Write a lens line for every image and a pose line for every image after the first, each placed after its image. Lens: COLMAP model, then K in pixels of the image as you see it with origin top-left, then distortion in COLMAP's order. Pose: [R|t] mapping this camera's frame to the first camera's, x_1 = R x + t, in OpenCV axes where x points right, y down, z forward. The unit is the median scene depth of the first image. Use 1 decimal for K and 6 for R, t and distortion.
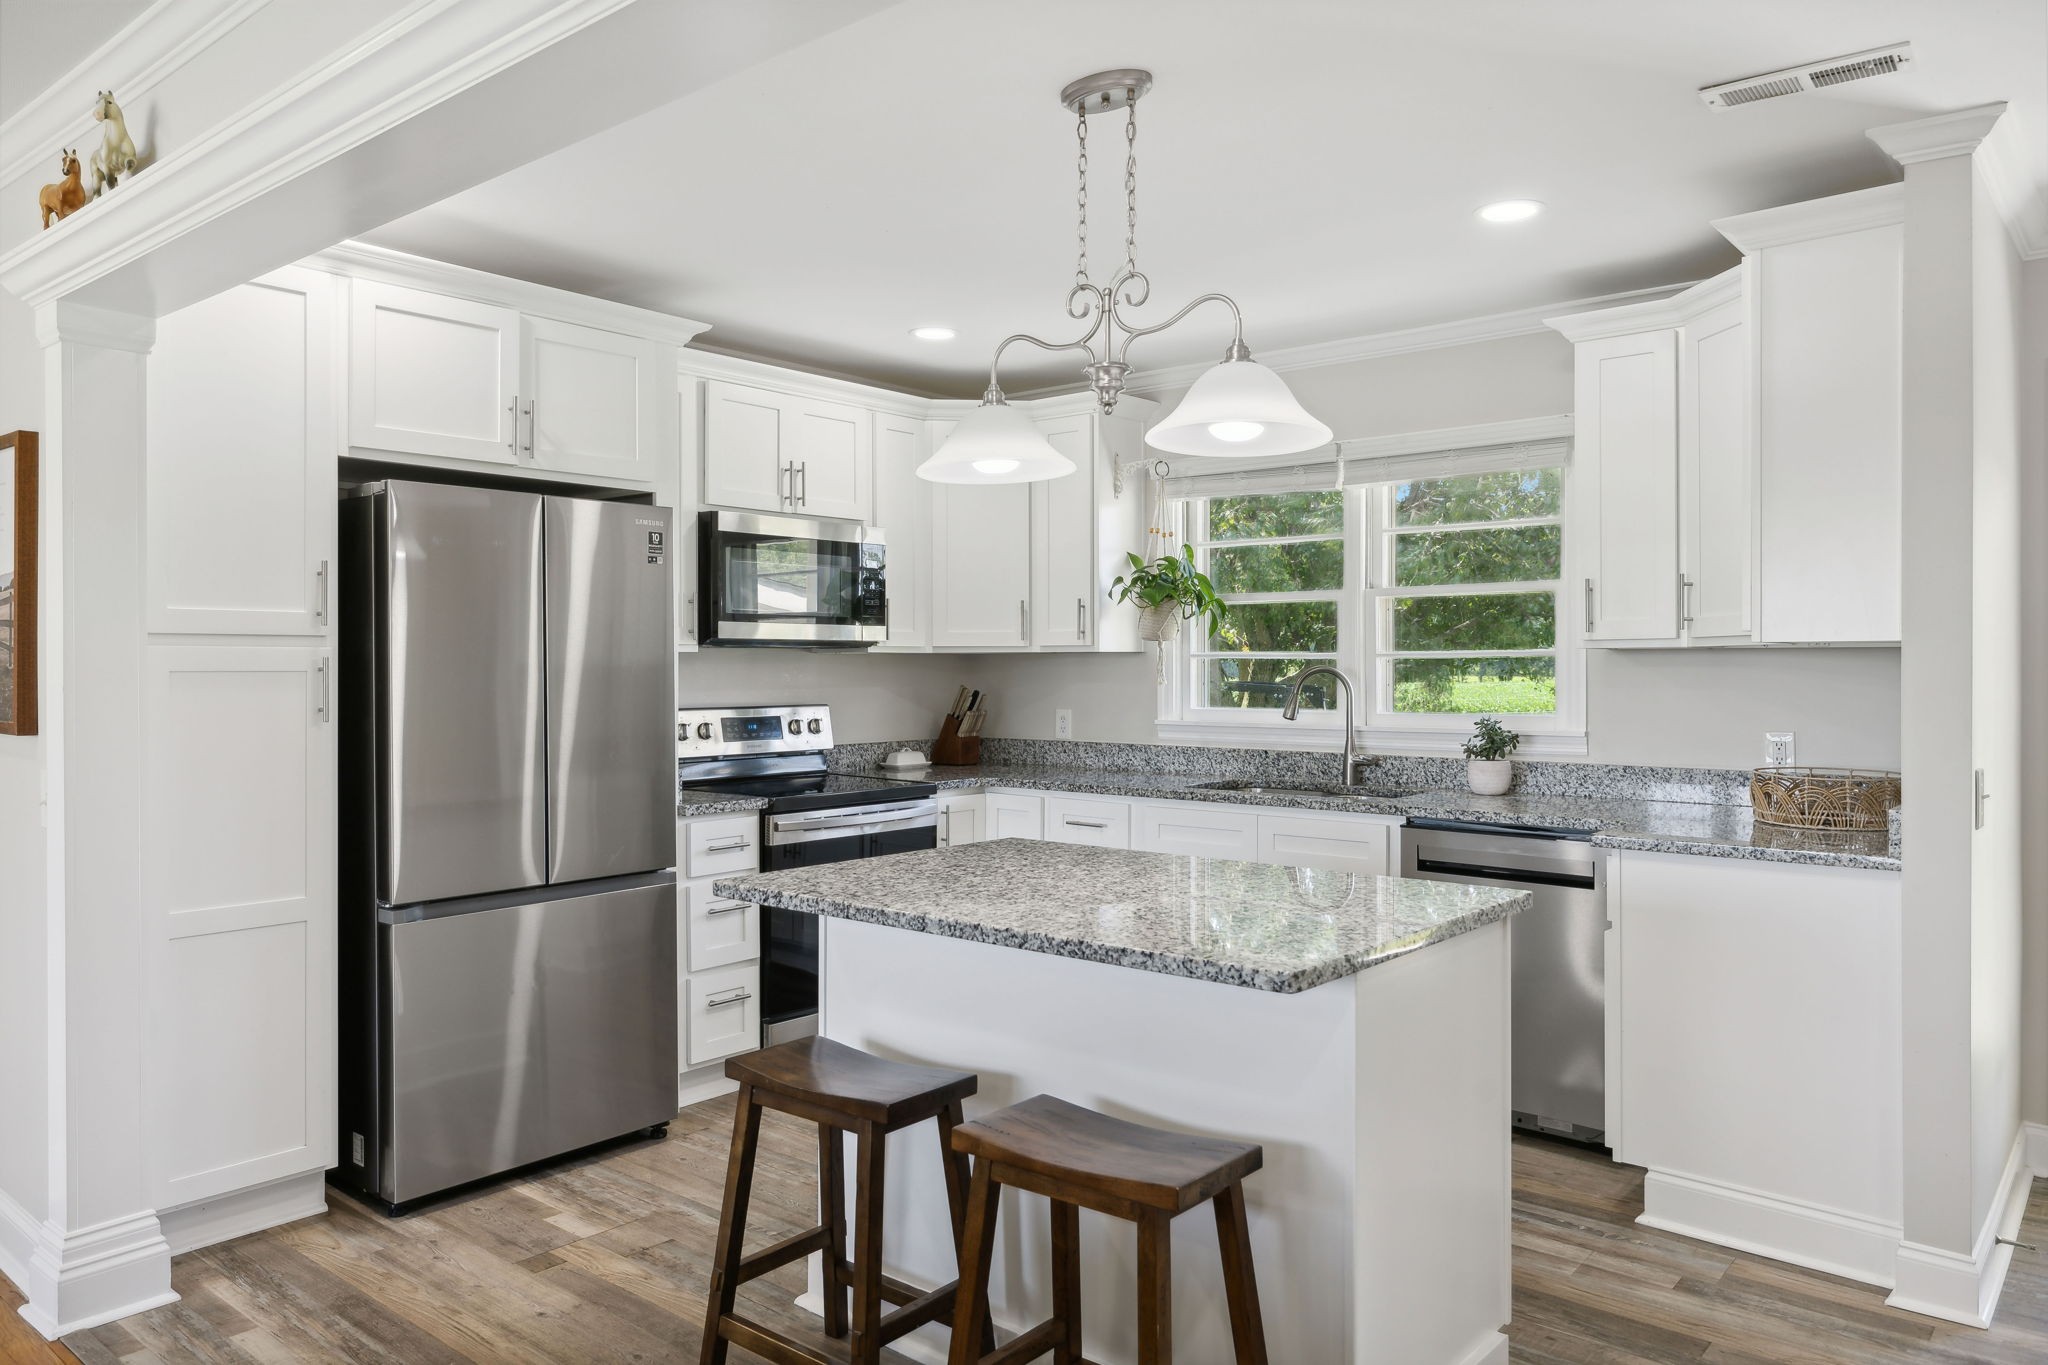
lens RADIAL K [[1396.3, 0, 1011.5], [0, 1396.3, 669.1], [0, 0, 1]] dist [0.005030, -0.002515]
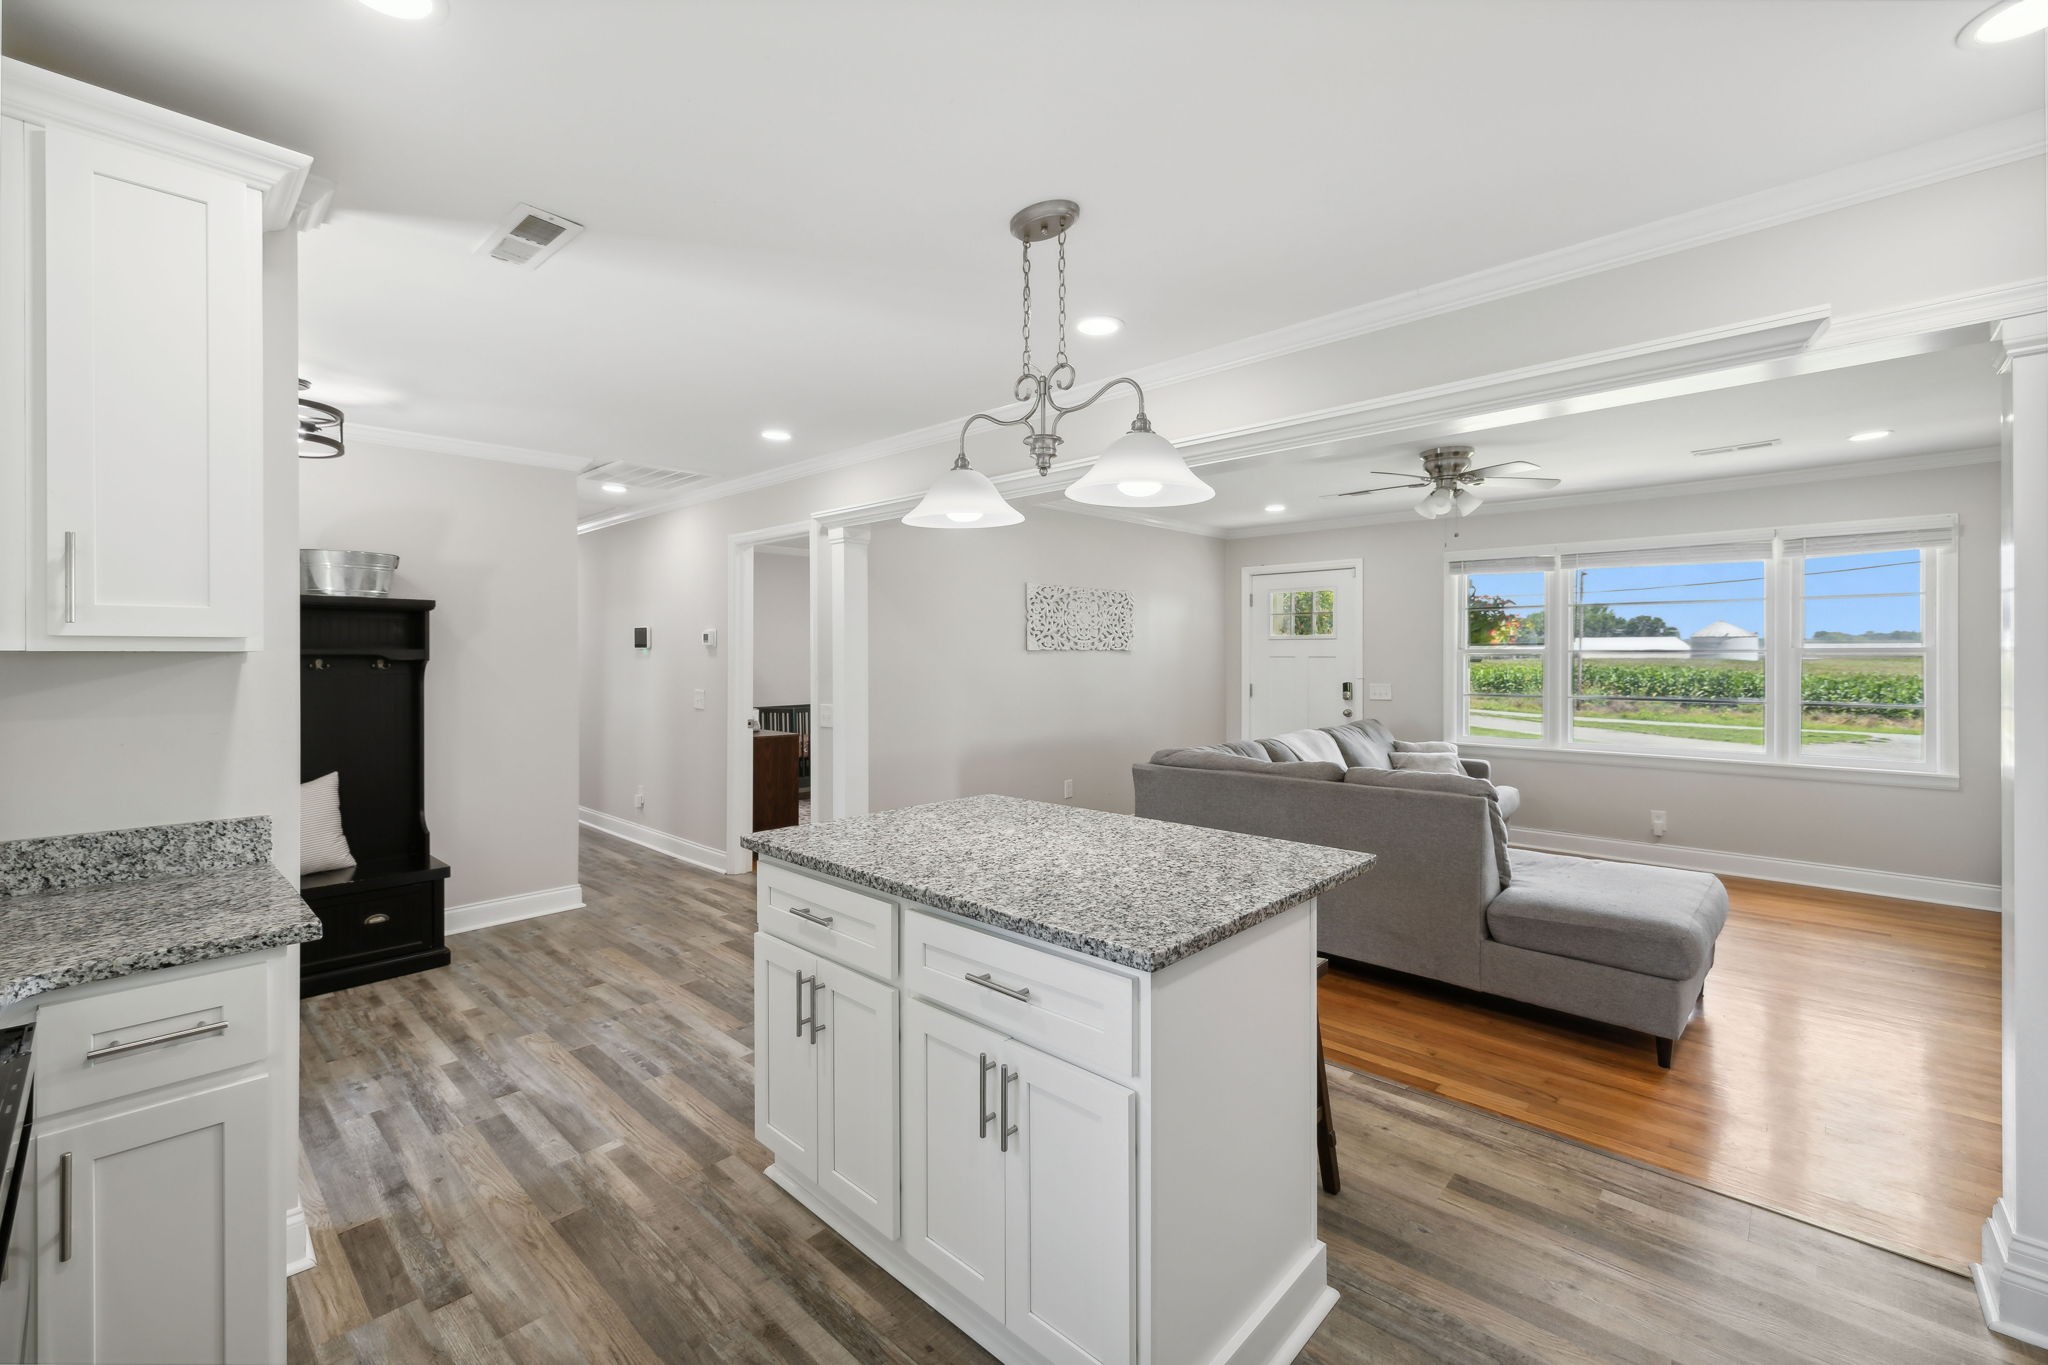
lens RADIAL K [[862.2, 0, 1021.6], [0, 862.2, 687.9], [0, 0, 1]] dist [0.002290, -0.000203]
pose [[-0.998728, -0.000116, 0.050419, 0.027544], [0.001951, 0.999160, 0.040942, -0.011030], [-0.050381, 0.040988, -0.997889, 0.980169]]
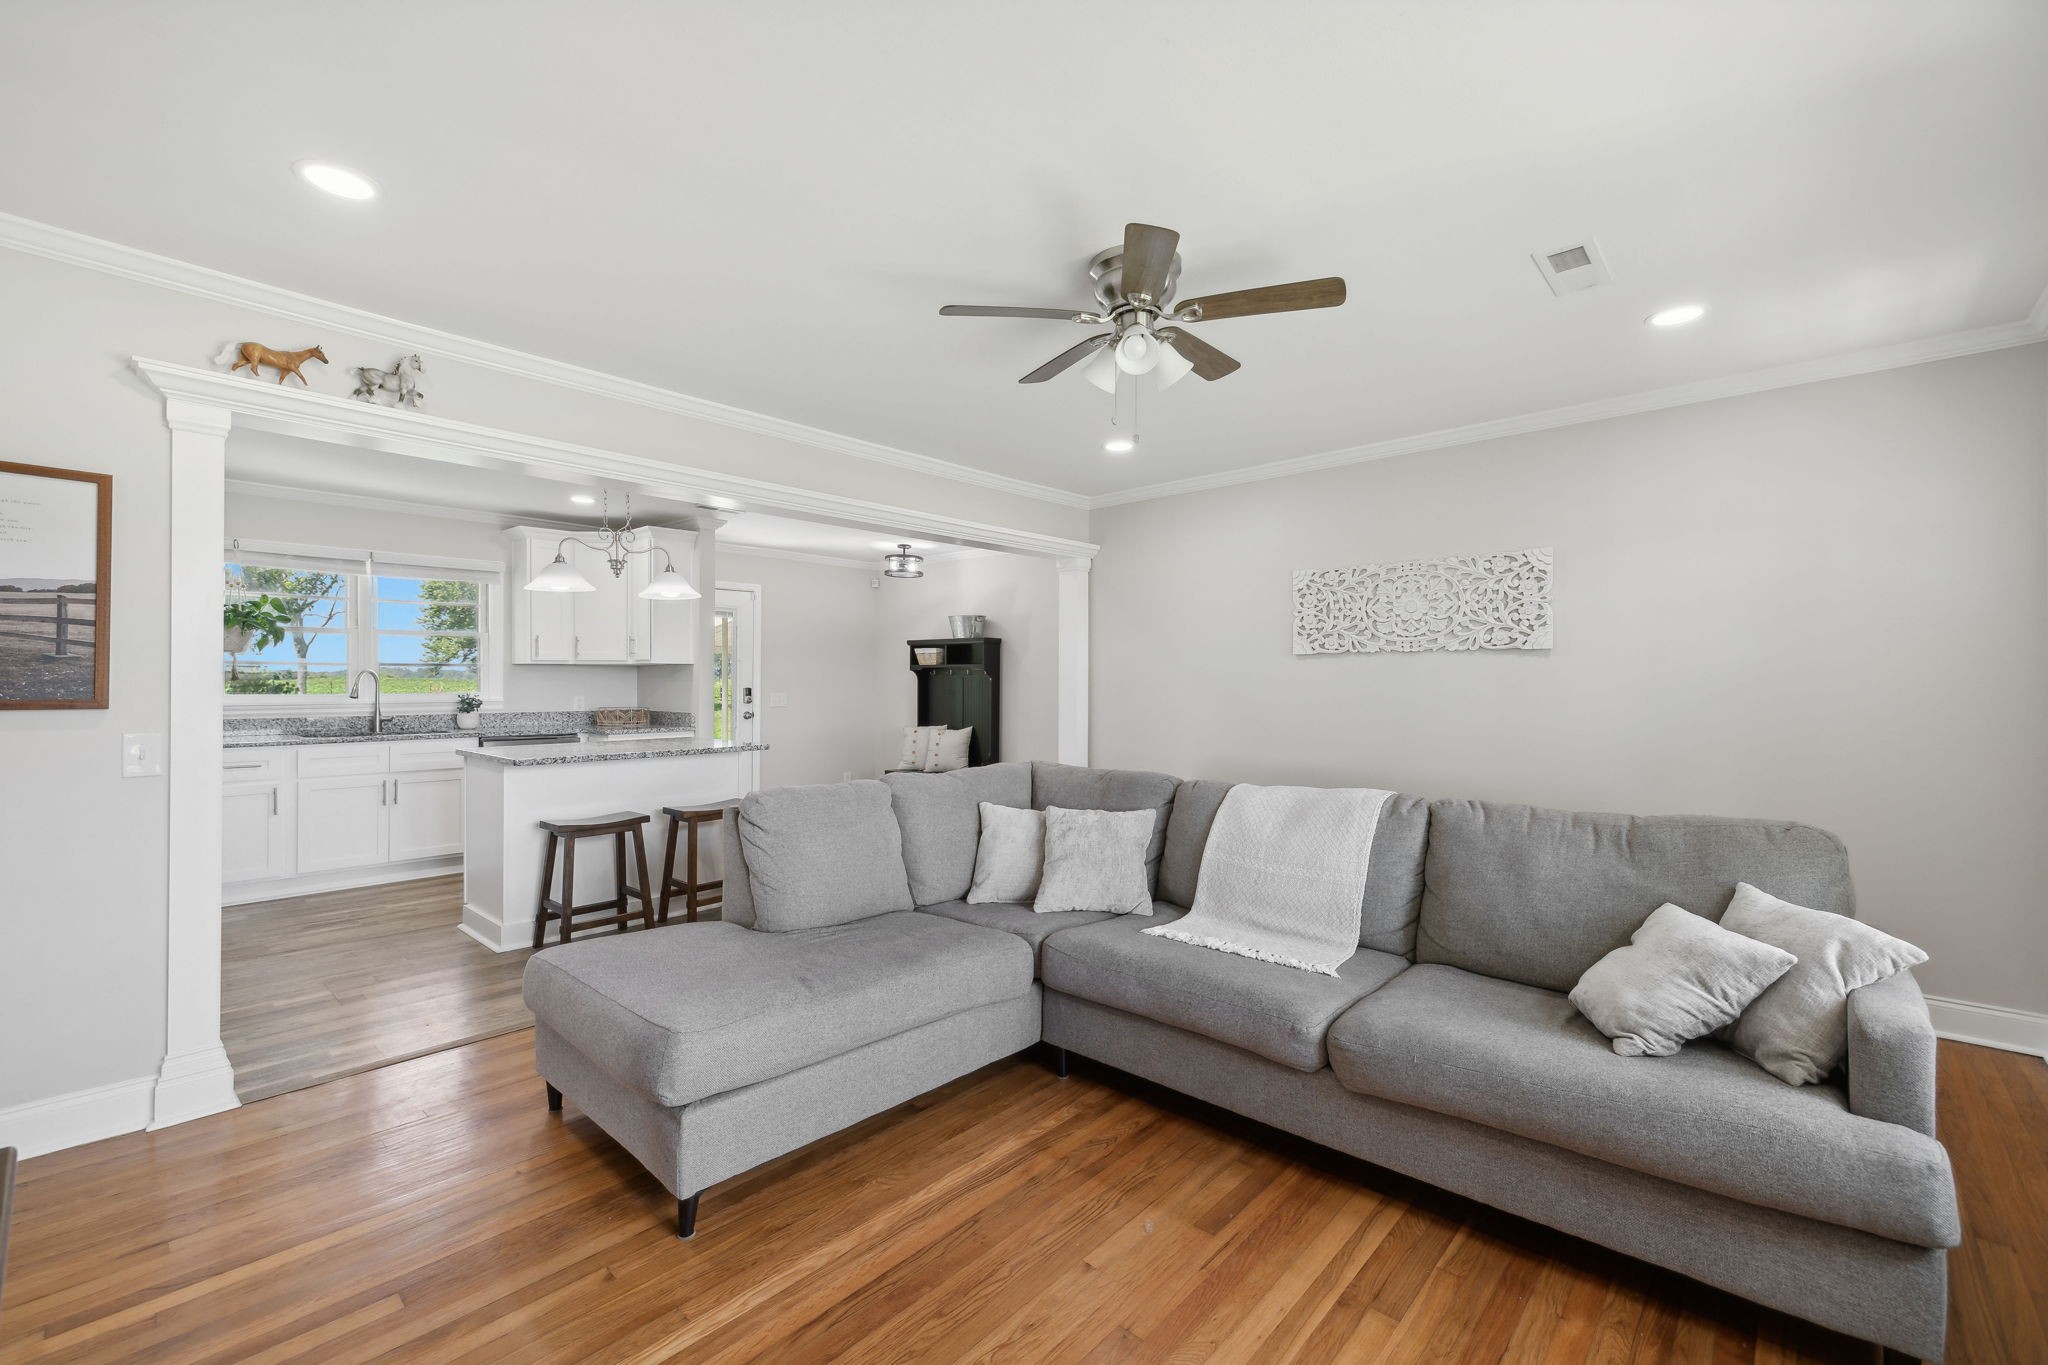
lens RADIAL K [[862.2, 0, 1020.8], [0, 862.2, 689.4], [0, 0, 1]] dist [0.002290, -0.000203]
pose [[0.034811, -0.010365, 0.999340, -0.899376], [0.003132, 0.999942, 0.010262, 0.014870], [-0.999389, 0.002773, 0.034842, 0.074088]]
